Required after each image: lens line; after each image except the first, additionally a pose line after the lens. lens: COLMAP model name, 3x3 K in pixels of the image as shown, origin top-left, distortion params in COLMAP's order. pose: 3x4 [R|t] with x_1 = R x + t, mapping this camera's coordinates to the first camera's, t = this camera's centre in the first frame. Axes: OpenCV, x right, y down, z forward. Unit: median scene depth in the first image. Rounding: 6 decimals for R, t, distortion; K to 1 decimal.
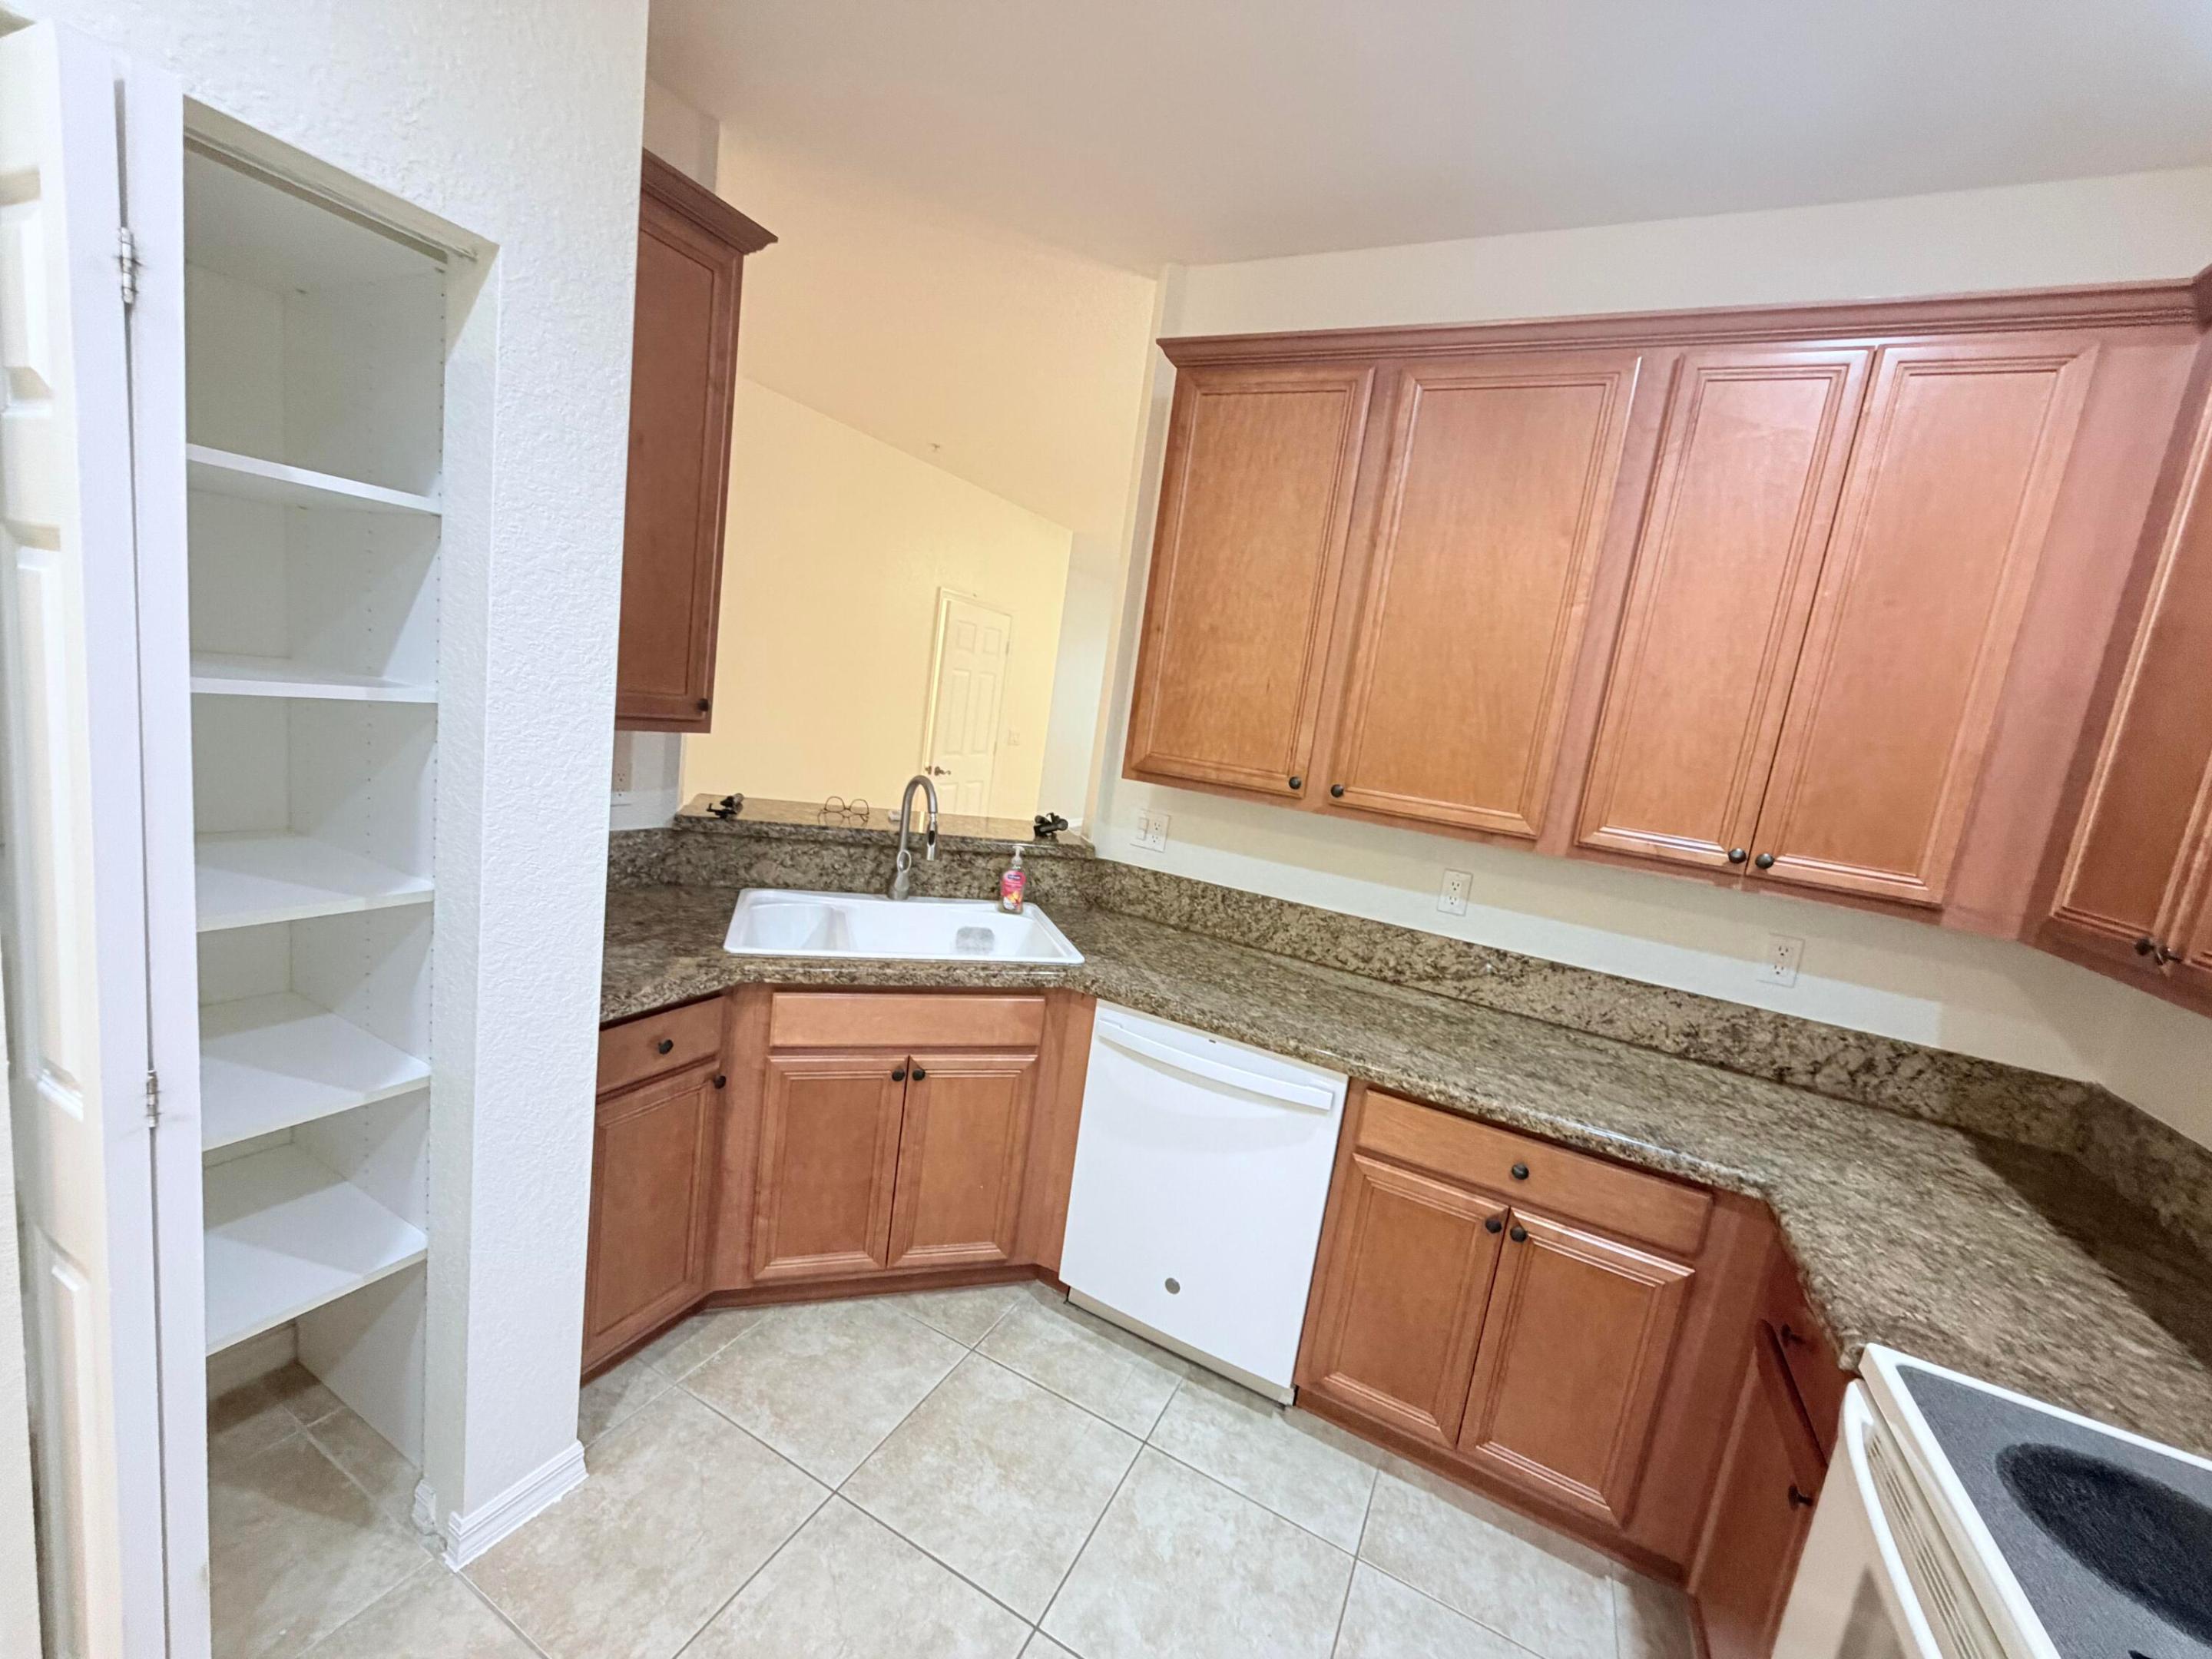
lens RADIAL K [[888.5, 0, 1106.2], [0, 888.5, 830.5], [0, 0, 1]] dist [0.002697, 0.000682]
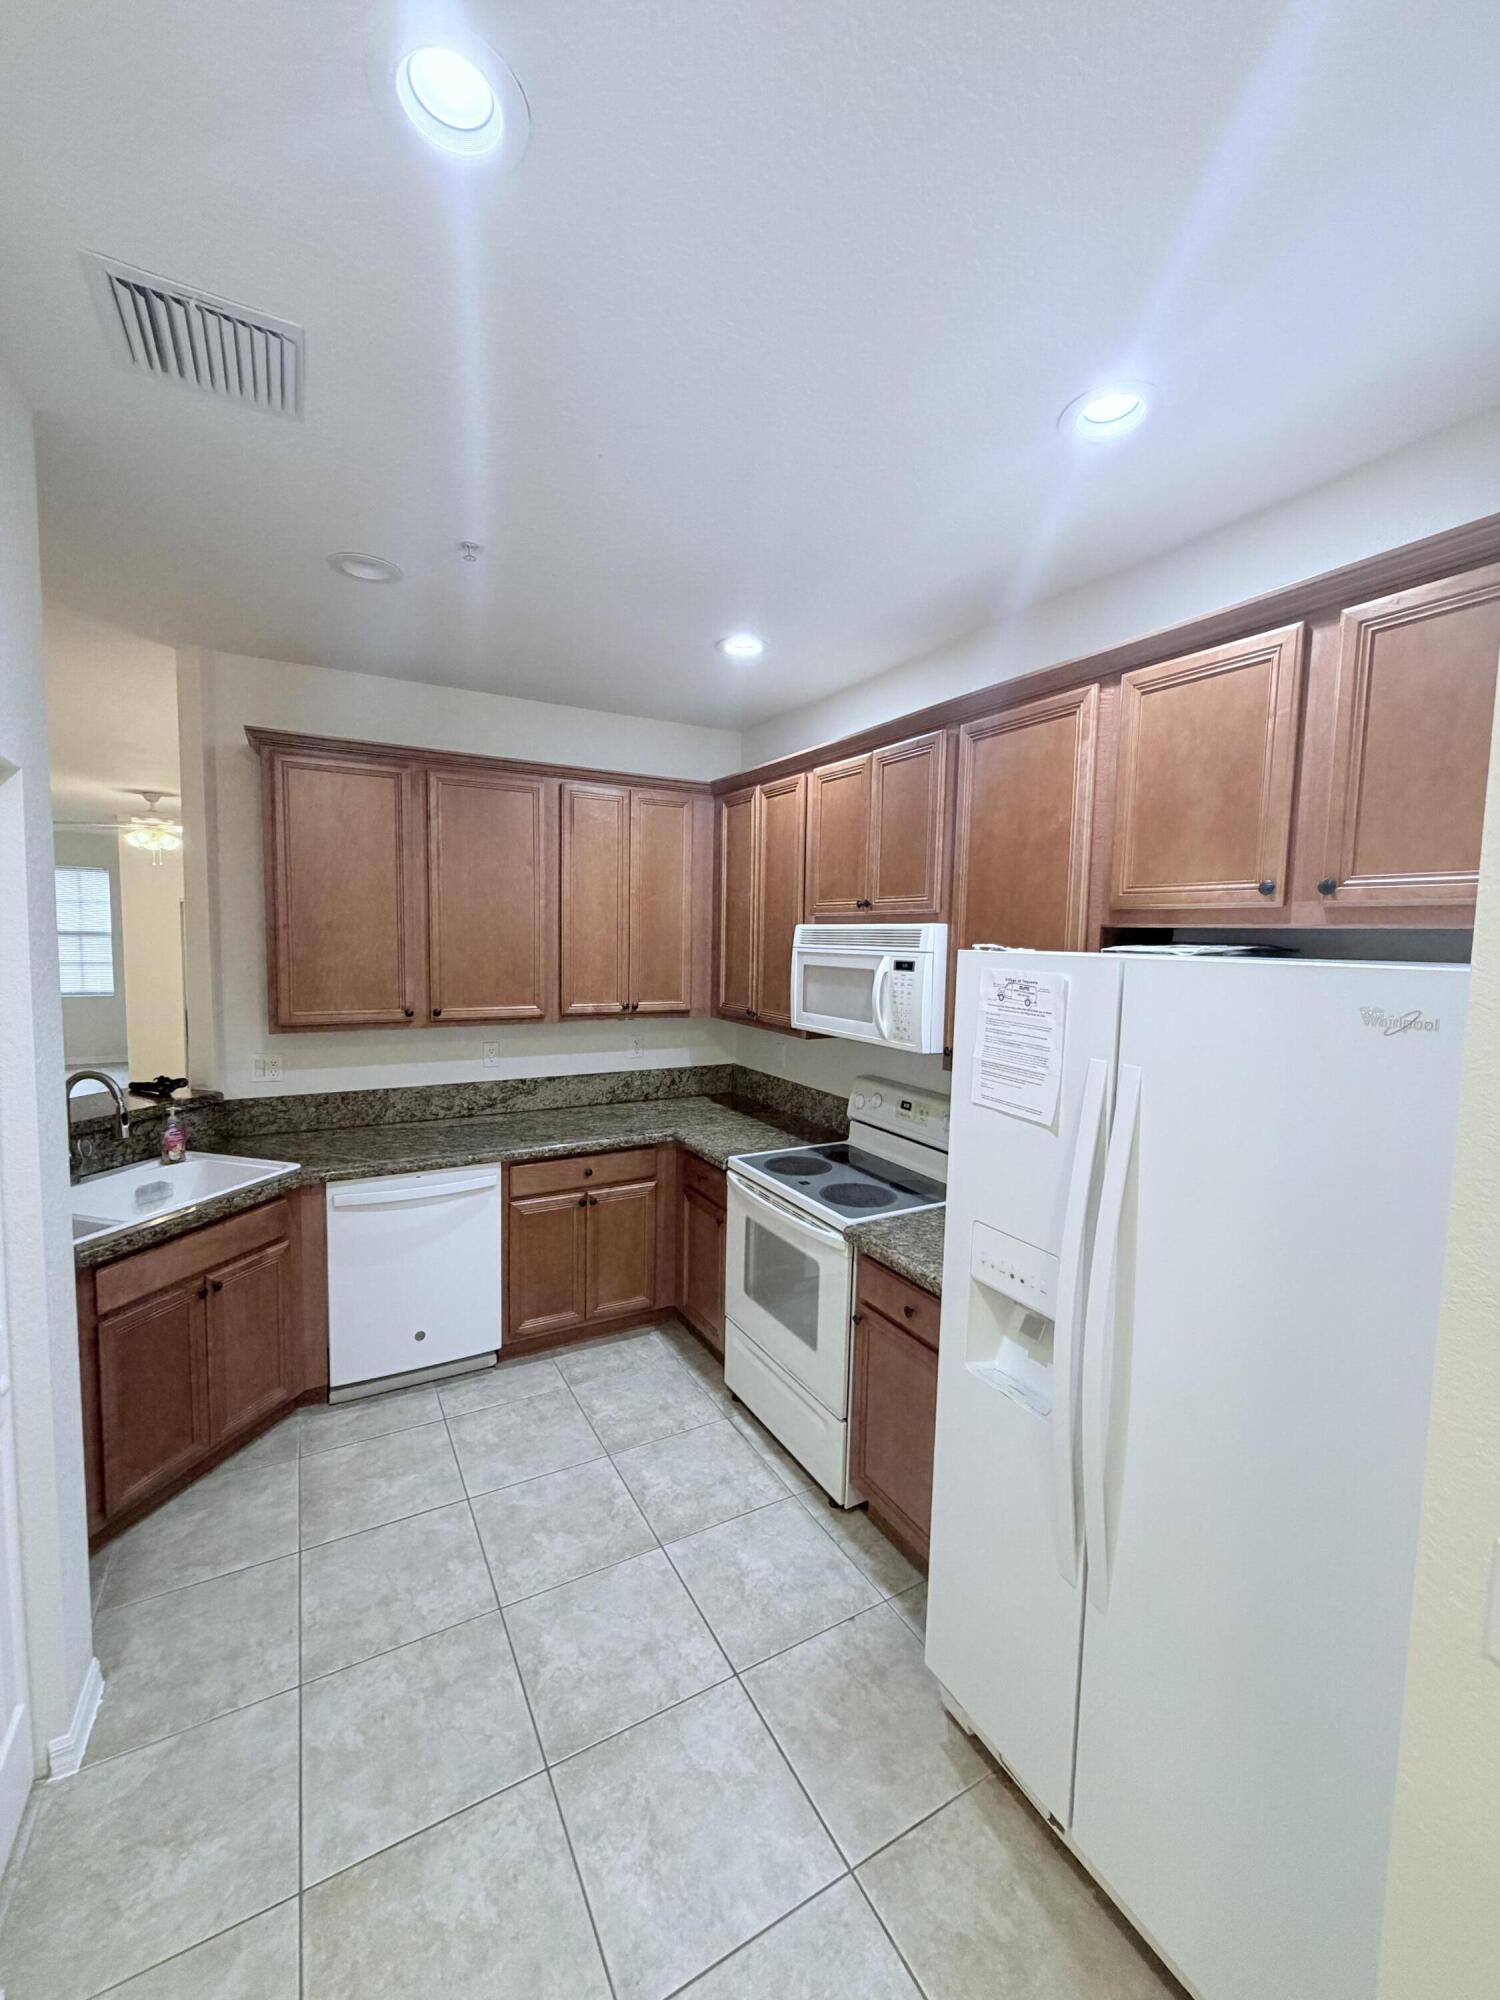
lens RADIAL K [[803.4, 0, 746.7], [0, 803.4, 997.0], [0, 0, 1]] dist [0.002697, 0.000682]
pose [[0.554133, -0.189267, 0.810626, -0.692272], [0.181733, 0.977825, 0.104075, -0.134800], [-0.812348, 0.089646, 0.576241, -0.386107]]
